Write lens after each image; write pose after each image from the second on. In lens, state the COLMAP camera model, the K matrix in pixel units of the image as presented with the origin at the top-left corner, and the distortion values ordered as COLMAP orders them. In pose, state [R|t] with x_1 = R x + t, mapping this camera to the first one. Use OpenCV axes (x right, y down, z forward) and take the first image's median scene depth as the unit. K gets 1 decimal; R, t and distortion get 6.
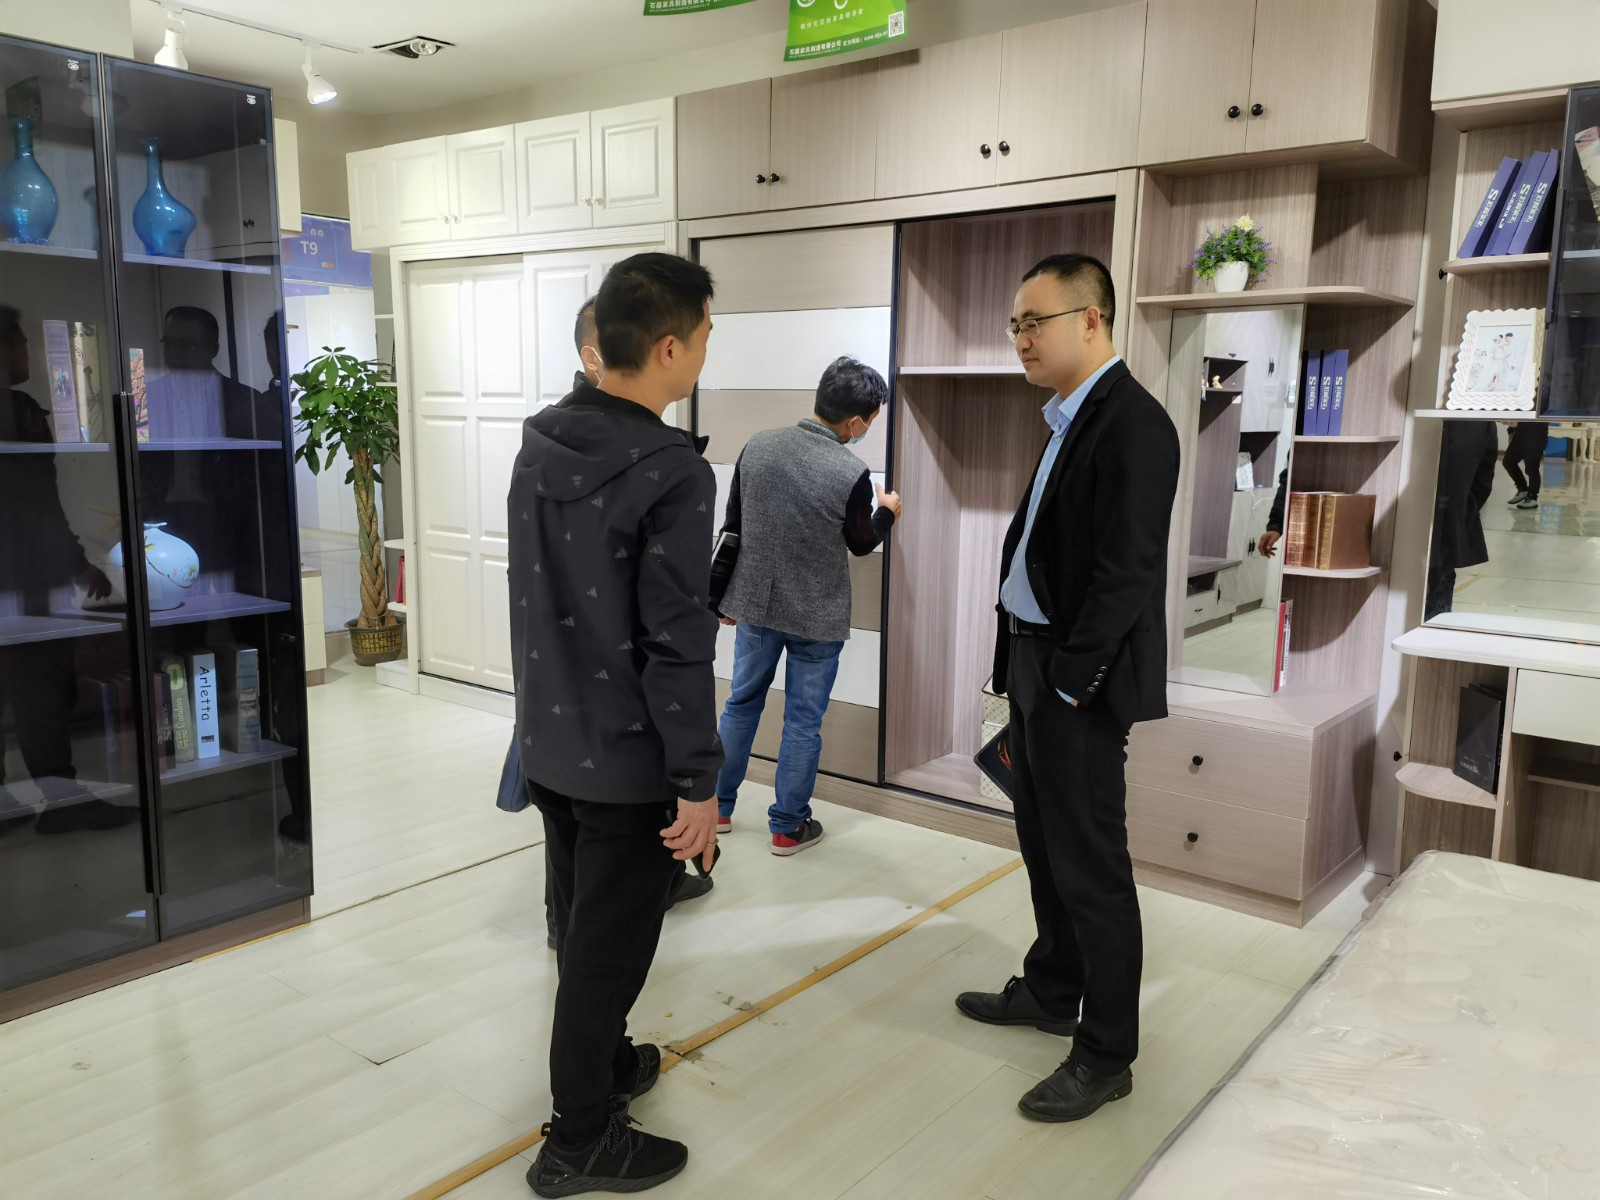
lens RADIAL K [[1232.2, 0, 794.1], [0, 1232.2, 606.9], [0, 0, 1]] dist [0.100353, -0.106149]
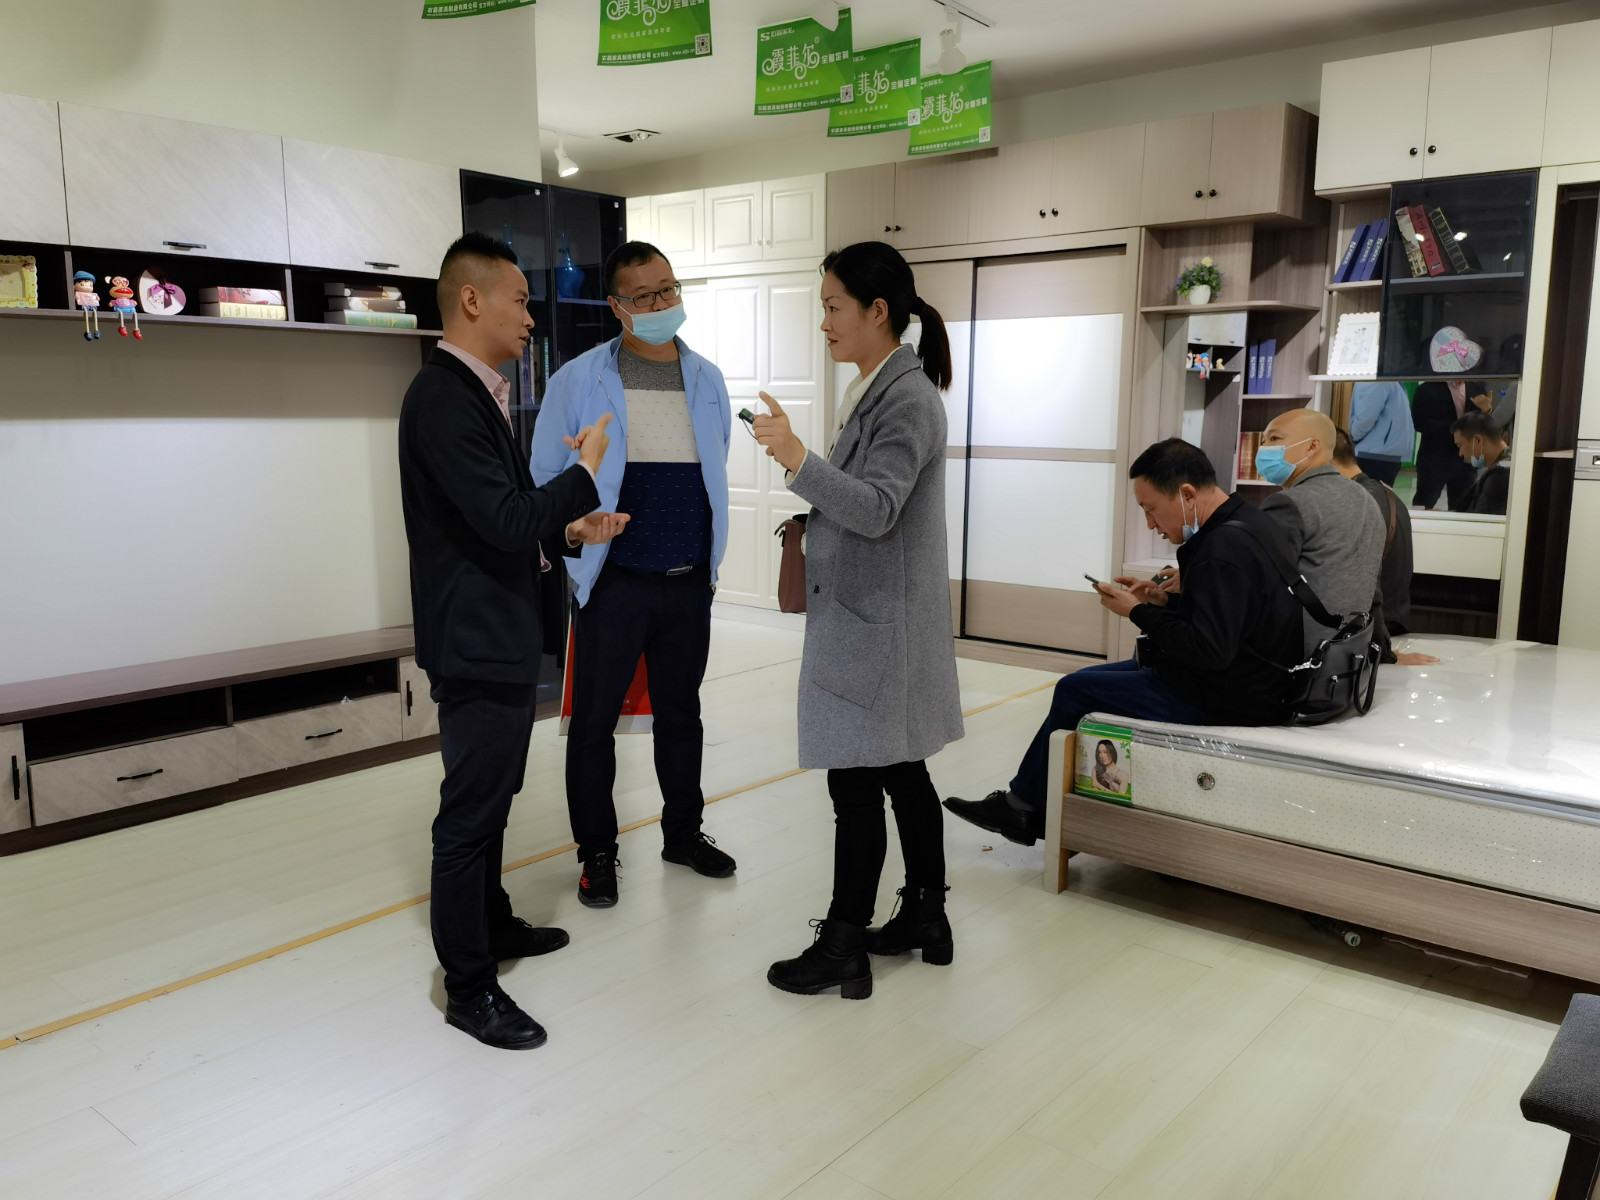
lens RADIAL K [[1232.2, 0, 788.4], [0, 1232.2, 608.0], [0, 0, 1]] dist [0.100353, -0.106149]
pose [[0.999383, -0.006354, -0.034550, -0.118360], [0.006568, 0.999960, 0.006081, 0.118919], [0.034510, -0.006304, 0.999384, -0.594654]]
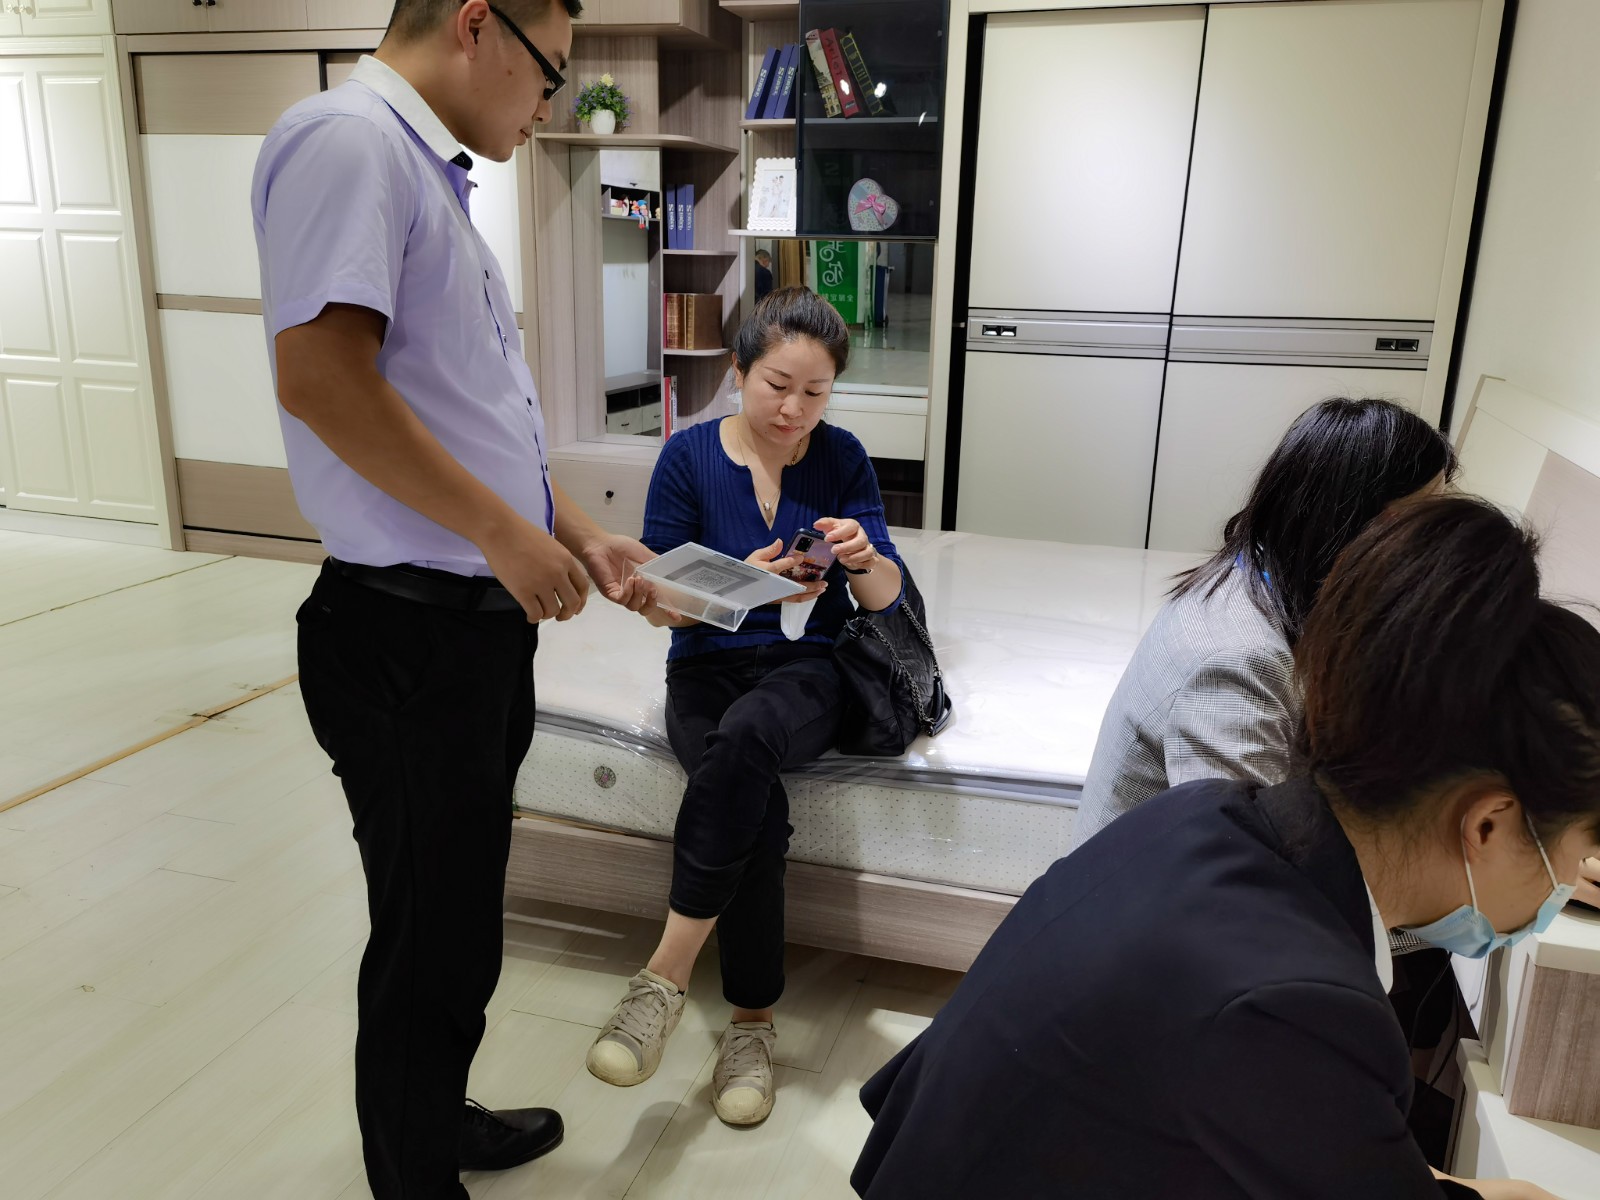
lens RADIAL K [[1232.2, 0, 811.6], [0, 1232.2, 613.9], [0, 0, 1]] dist [0.100353, -0.106149]
pose [[0.924579, -0.096895, 0.368463, 0.015835], [0.048729, 0.989251, 0.137868, 0.076730], [-0.377862, -0.109515, 0.919362, -0.345442]]
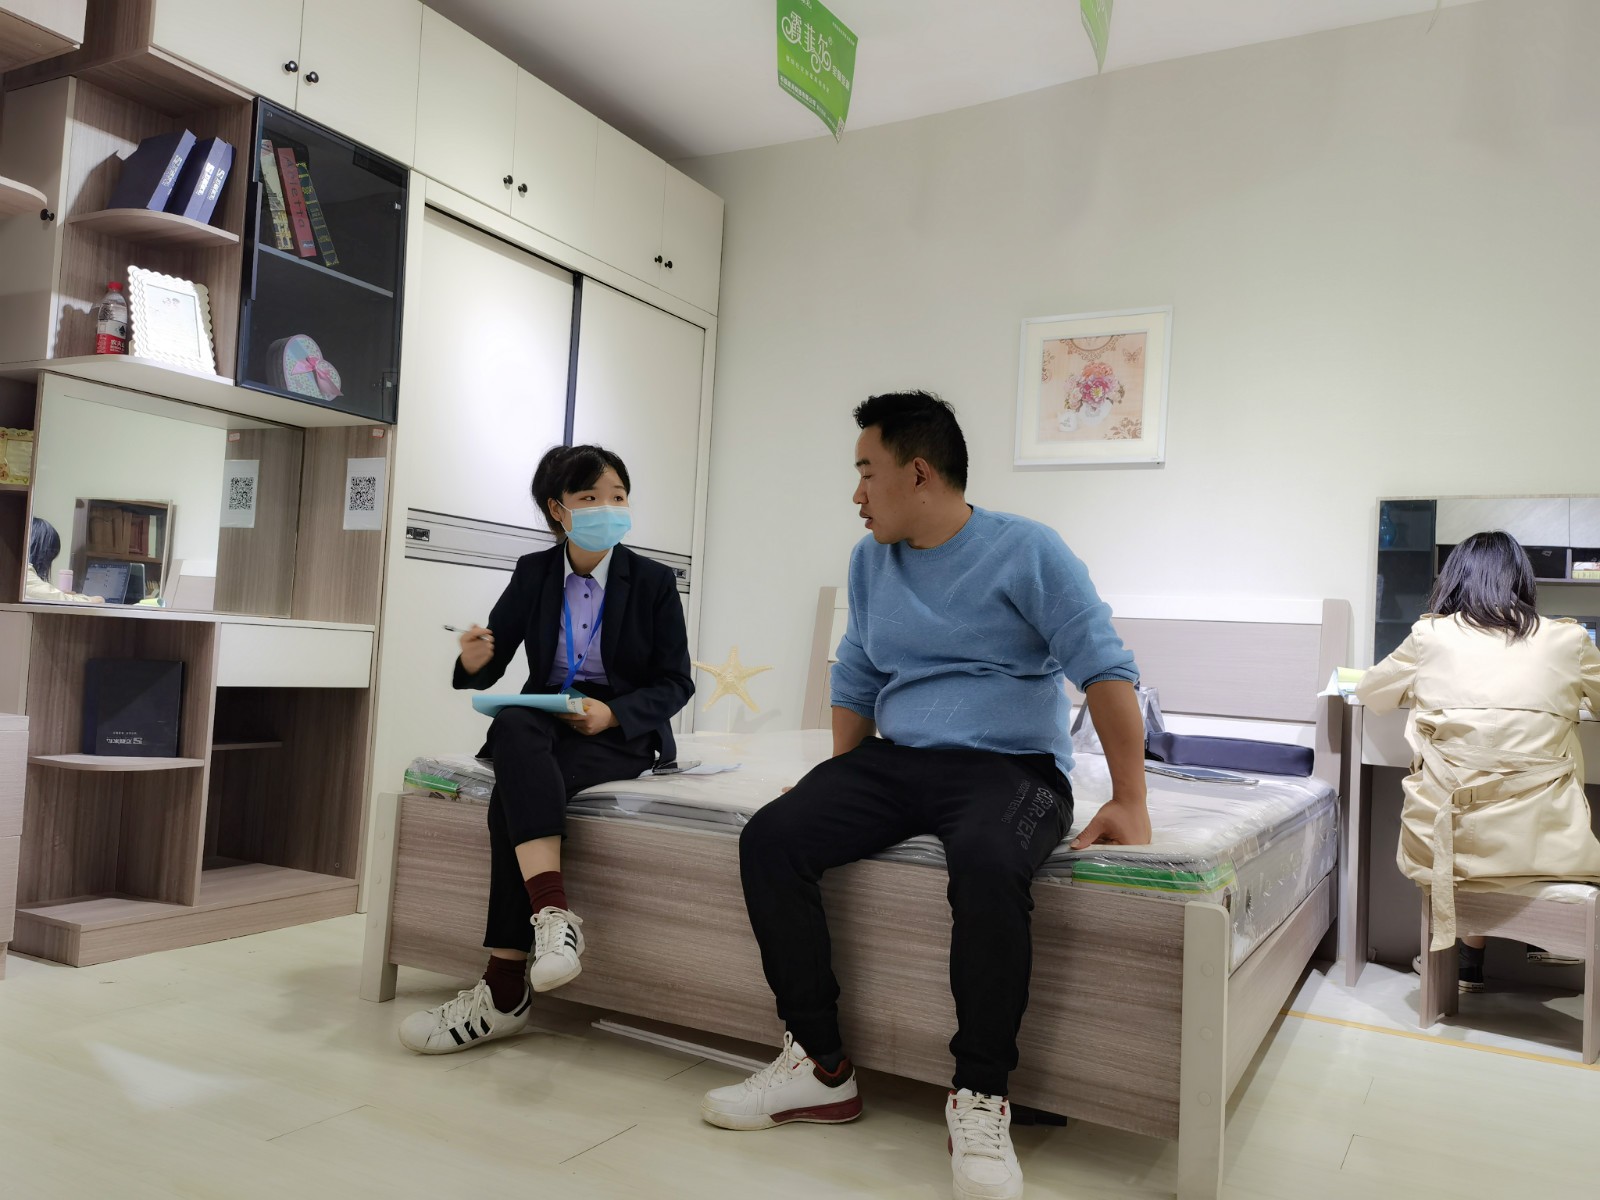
lens RADIAL K [[1232.2, 0, 795.5], [0, 1232.2, 599.2], [0, 0, 1]] dist [0.100353, -0.106149]
pose [[-0.173070, 0.019733, 0.984712, -0.455928], [0.102940, 0.994686, -0.001841, 0.069637], [-0.979515, 0.101048, -0.174182, 0.616279]]
